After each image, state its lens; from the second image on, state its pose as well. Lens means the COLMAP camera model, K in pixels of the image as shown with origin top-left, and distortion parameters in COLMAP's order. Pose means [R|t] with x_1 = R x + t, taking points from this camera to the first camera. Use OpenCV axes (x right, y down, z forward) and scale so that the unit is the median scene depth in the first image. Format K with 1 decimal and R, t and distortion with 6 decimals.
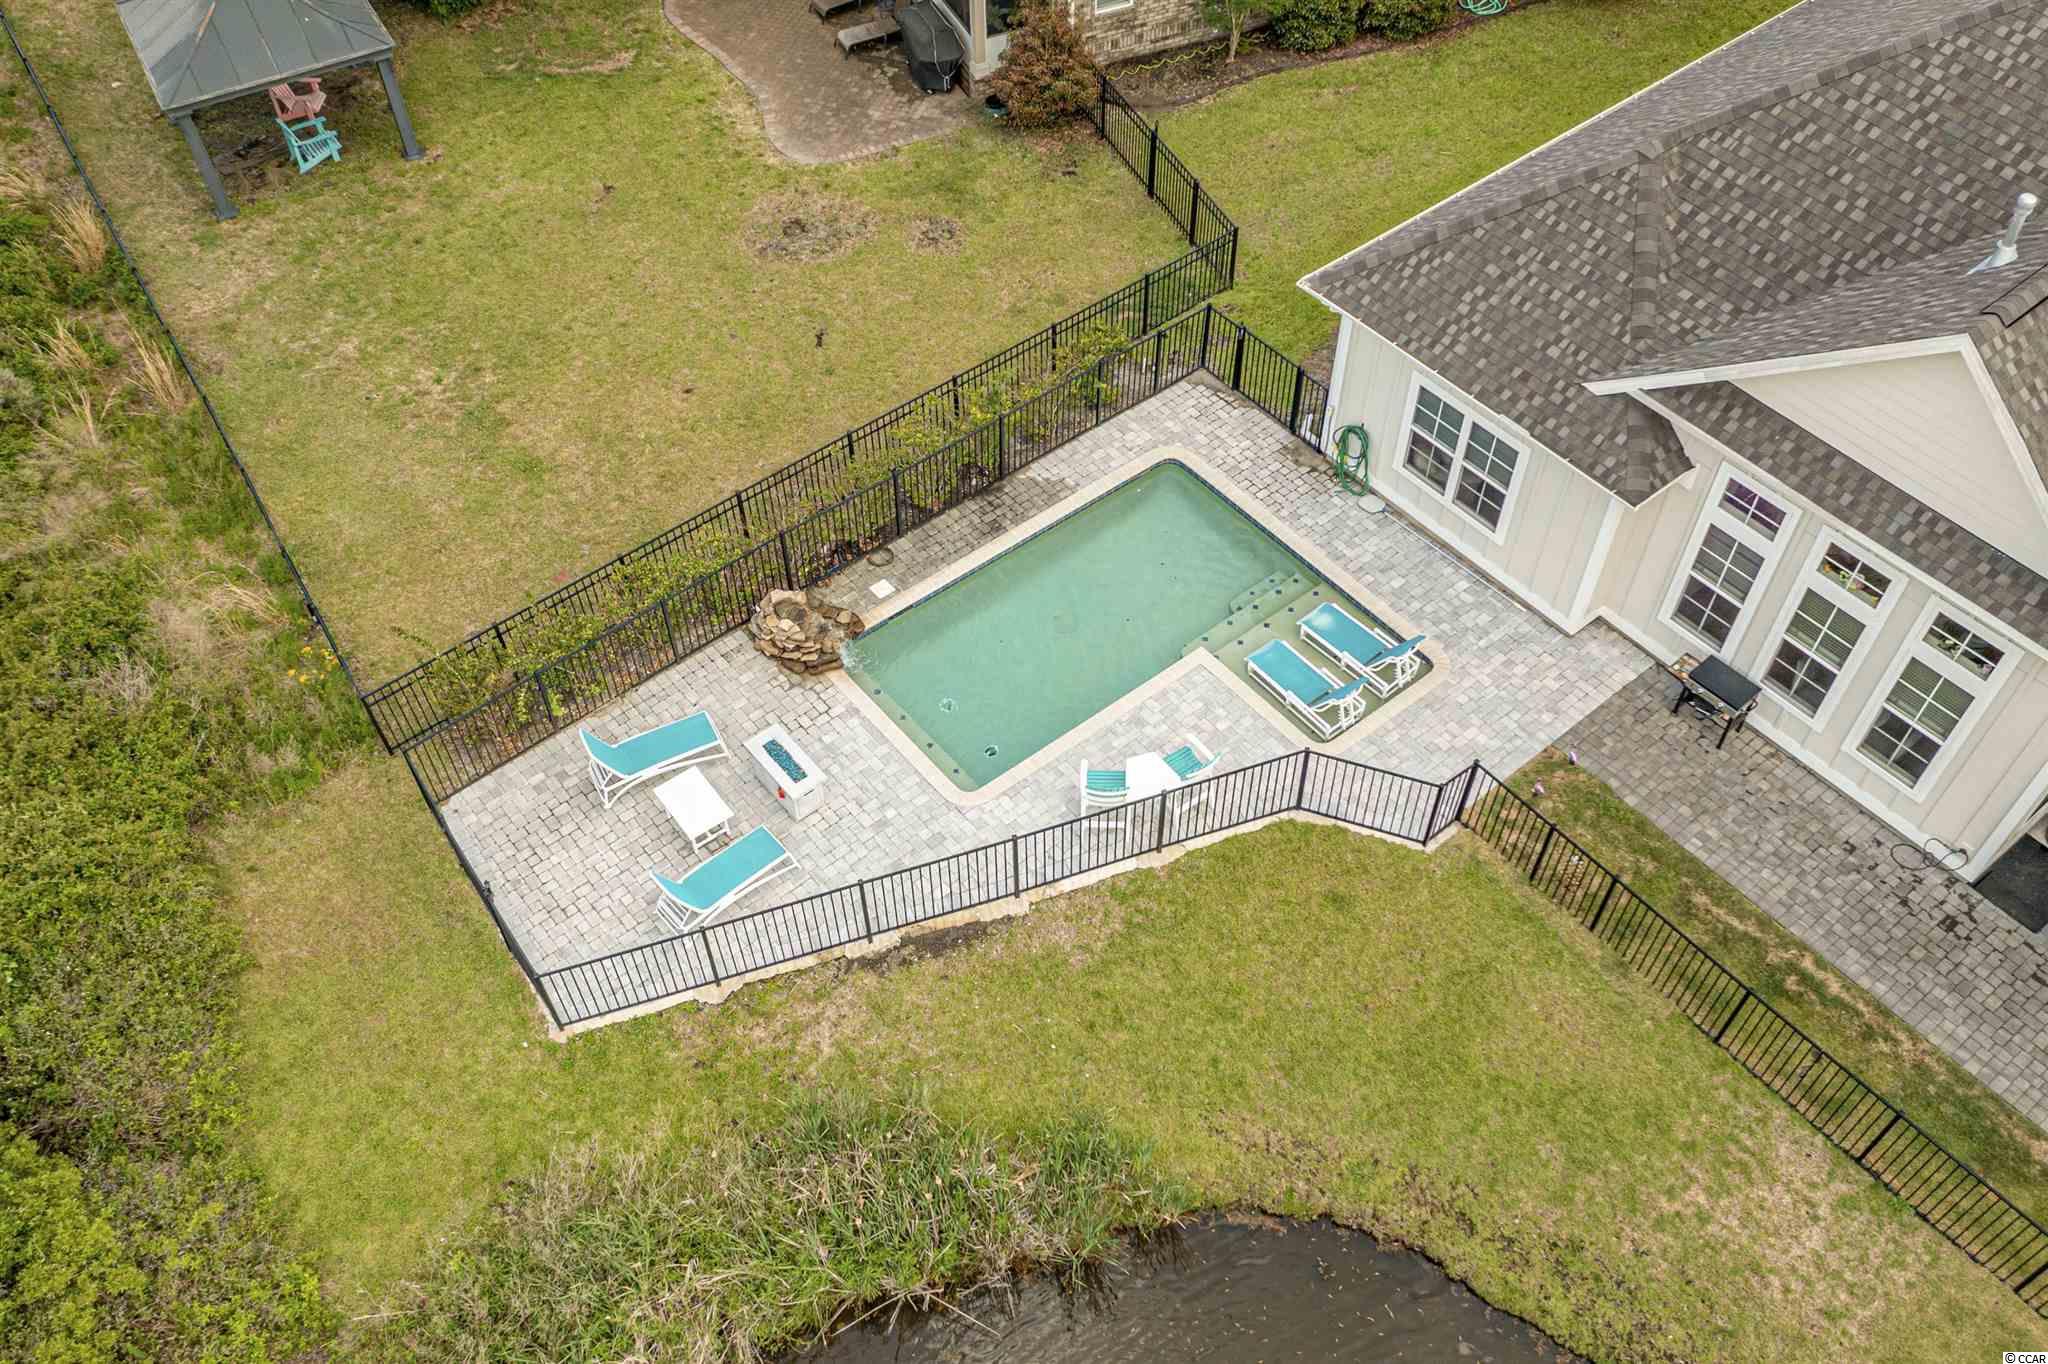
lens RADIAL K [[1594.3, 0, 1015.3], [0, 1594.3, 674.8], [0, 0, 1]] dist [-0.027488, 0.050239]
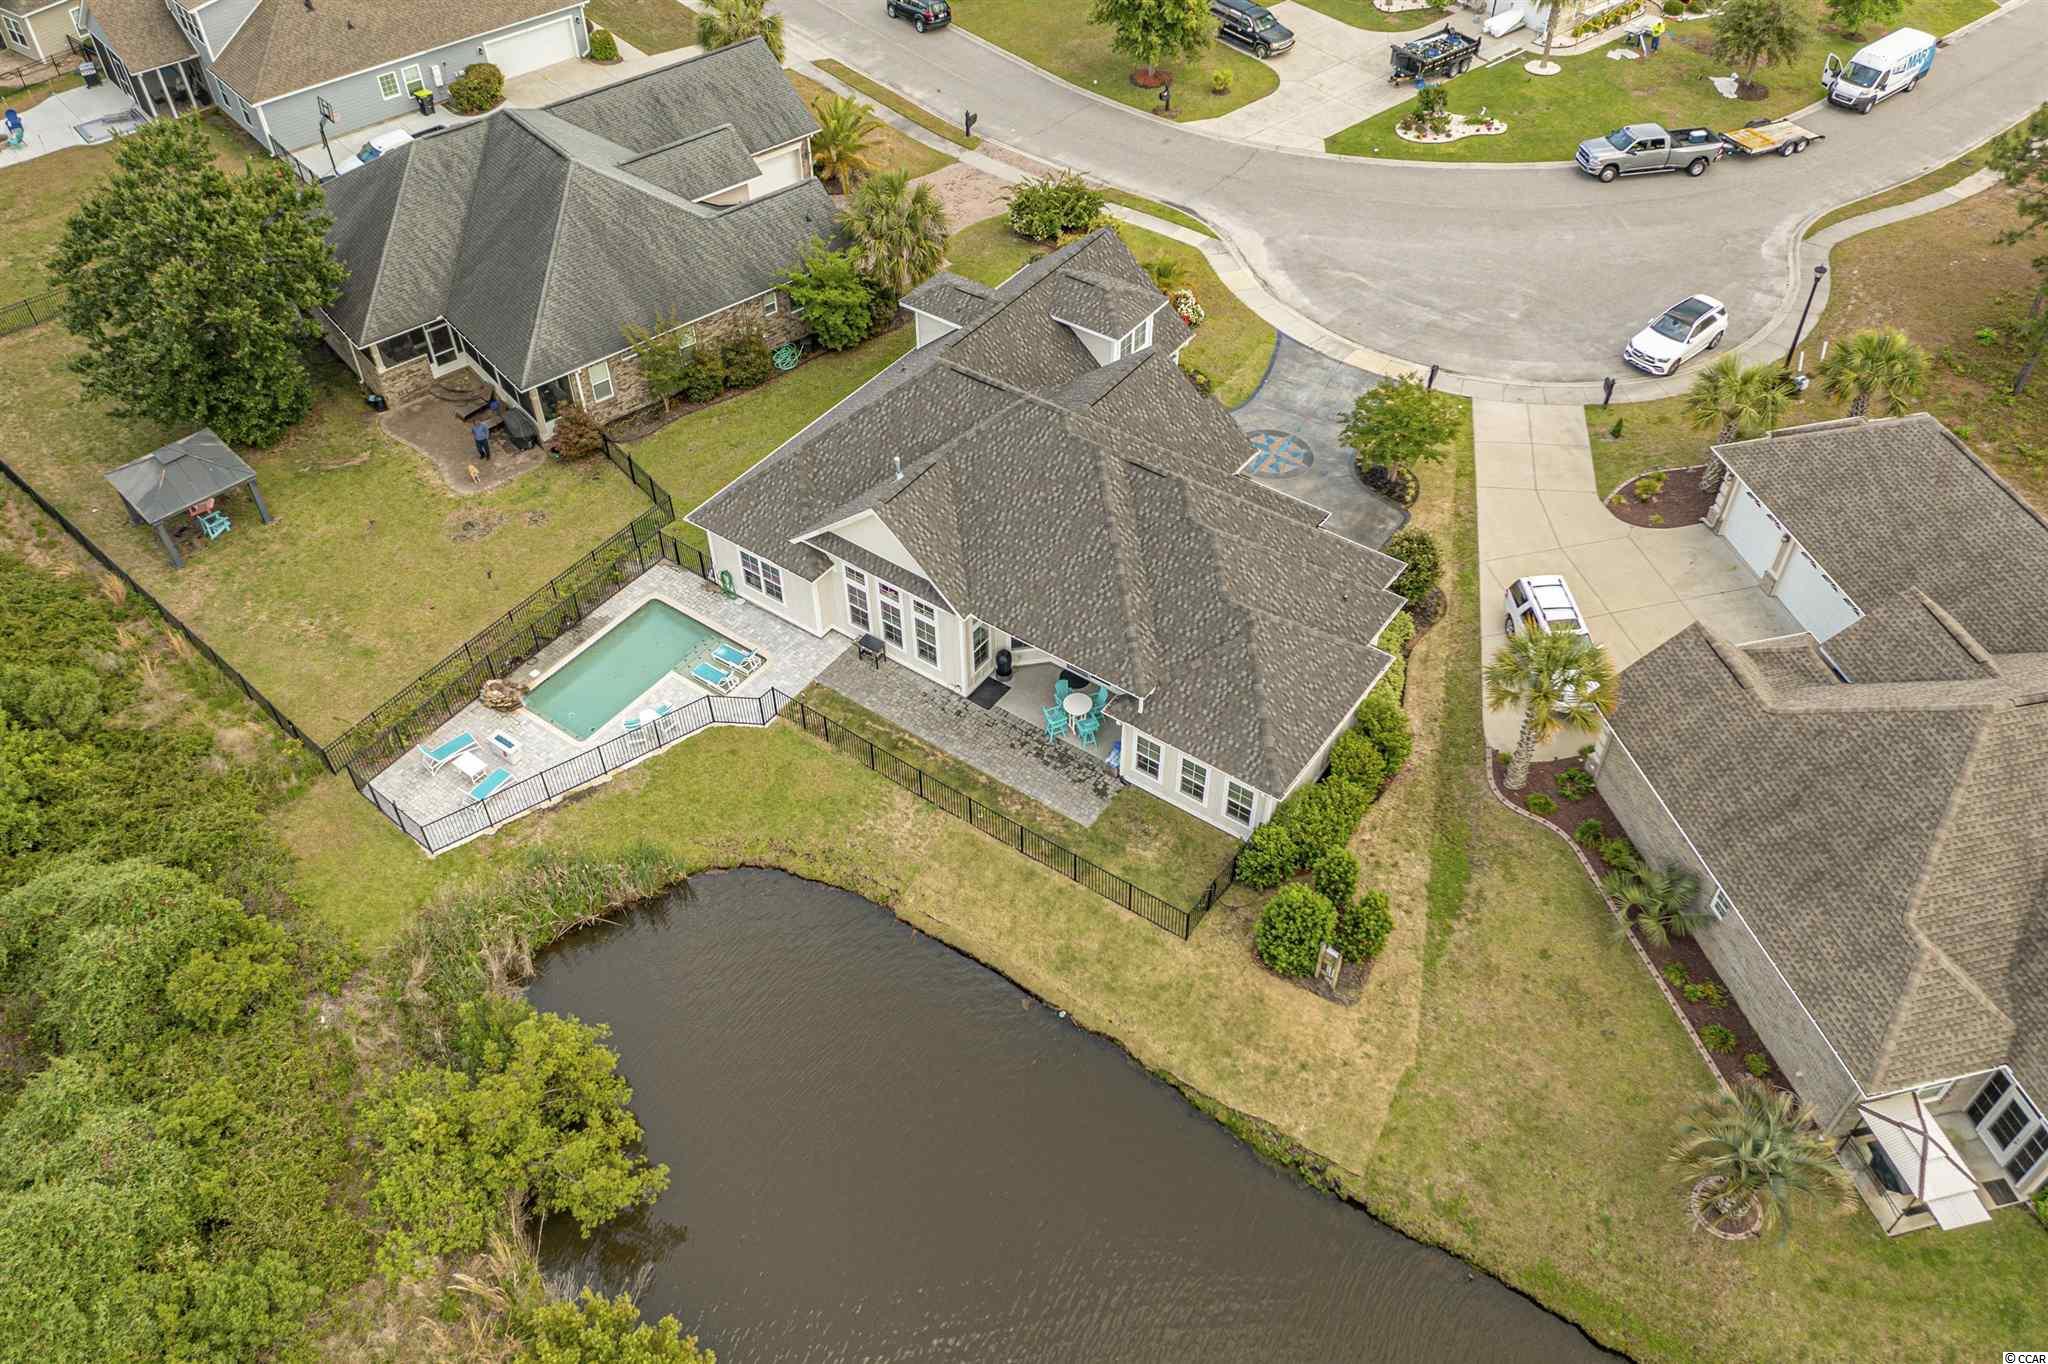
lens RADIAL K [[1594.3, 0, 1015.3], [0, 1594.3, 674.8], [0, 0, 1]] dist [-0.027488, 0.050239]
pose [[0.966014, -0.184701, 0.180837, 0.186427], [0.202886, 0.975268, -0.087692, 0.314465], [-0.160167, 0.121401, 0.979596, -1.492131]]
